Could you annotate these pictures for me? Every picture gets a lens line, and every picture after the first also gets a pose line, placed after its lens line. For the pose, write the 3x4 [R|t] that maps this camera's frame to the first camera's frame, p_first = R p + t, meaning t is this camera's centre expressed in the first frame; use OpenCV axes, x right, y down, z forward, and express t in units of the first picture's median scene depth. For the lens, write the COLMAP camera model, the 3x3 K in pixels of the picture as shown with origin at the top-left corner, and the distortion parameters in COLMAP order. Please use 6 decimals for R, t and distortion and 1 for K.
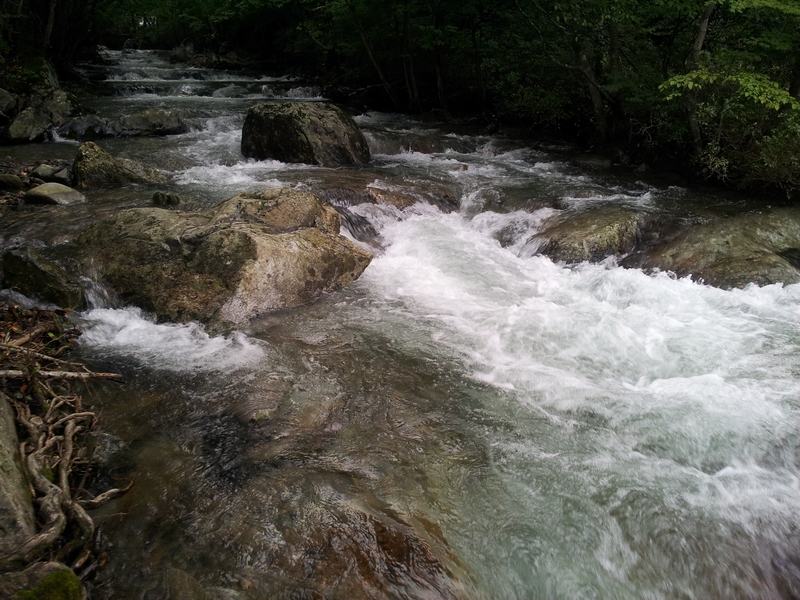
lens RADIAL K [[700.2, 0, 399.8], [0, 700.2, 288.2], [0, 0, 1]] dist [-0.004026, -0.016106]
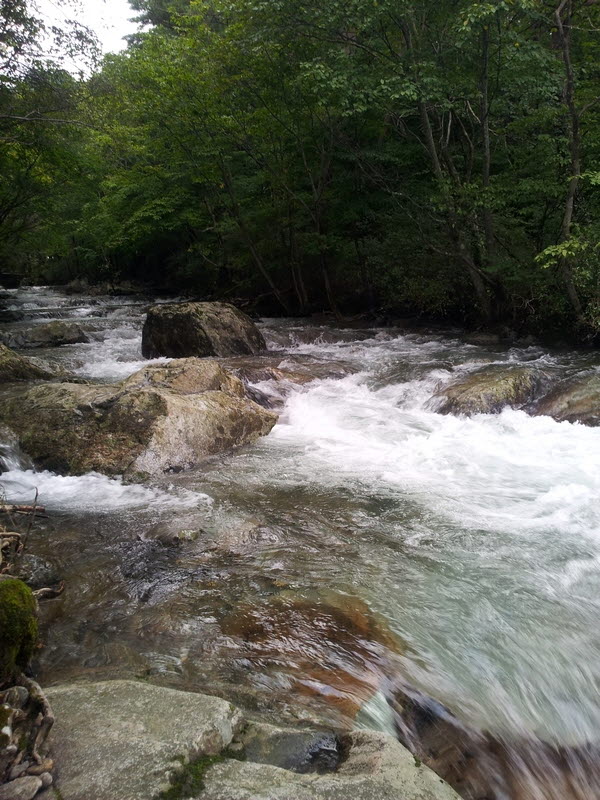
lens RADIAL K [[702.7, 0, 307.7], [0, 702.7, 399.4], [0, 0, 1]] dist [0.032580, -0.103412]
pose [[0.997233, -0.071869, 0.019013, -0.013472], [0.073985, 0.984458, -0.159276, 0.100614], [-0.007271, 0.160242, 0.987051, -0.027248]]
